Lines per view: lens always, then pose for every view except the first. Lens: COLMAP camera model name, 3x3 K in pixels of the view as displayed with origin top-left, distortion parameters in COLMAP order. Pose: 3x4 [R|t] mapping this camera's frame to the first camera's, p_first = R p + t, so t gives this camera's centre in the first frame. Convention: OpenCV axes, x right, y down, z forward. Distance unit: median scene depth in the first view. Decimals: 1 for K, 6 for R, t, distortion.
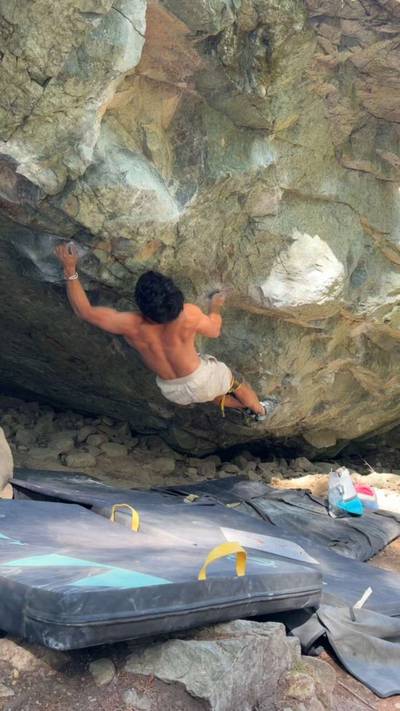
lens RADIAL K [[612.8, 0, 200.0], [0, 612.8, 355.5], [0, 0, 1]] dist [0.082263, -0.109391]
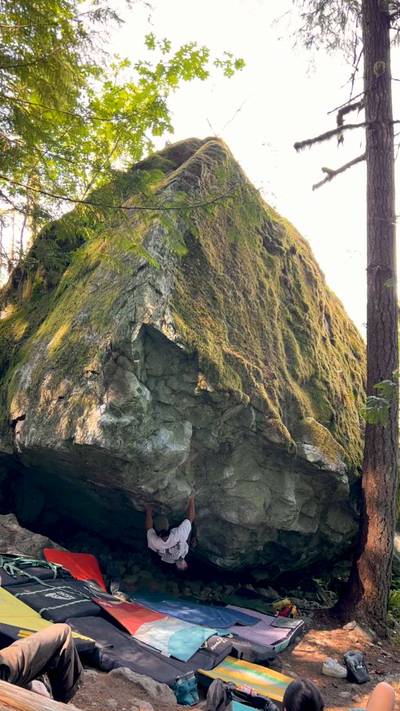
lens RADIAL K [[579.0, 0, 200.0], [0, 579.0, 355.5], [0, 0, 1]] dist [0.183353, -0.369774]
pose [[0.997028, 0.076750, 0.006658, -0.062432], [-0.074999, 0.986762, -0.143788, -0.396494], [-0.017606, 0.142861, 0.989586, -1.338698]]
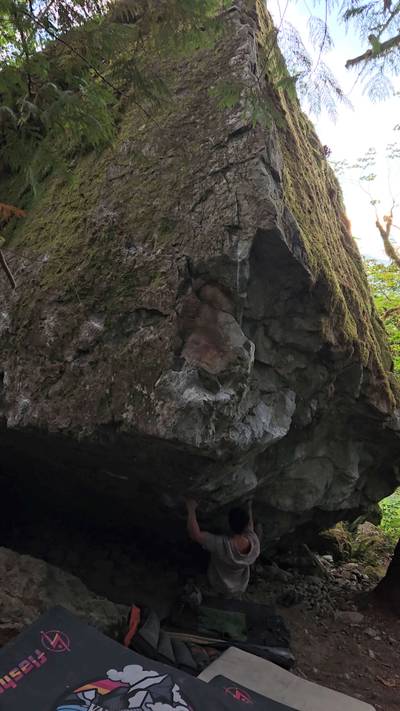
lens RADIAL K [[591.7, 0, 205.9], [0, 591.7, 356.2], [0, 0, 1]] dist [0.006186, 0.001959]
pose [[0.969702, 0.070855, 0.233790, -0.537128], [-0.066220, 0.997423, -0.027624, -0.478801], [-0.235145, 0.011306, 0.971895, -0.589876]]
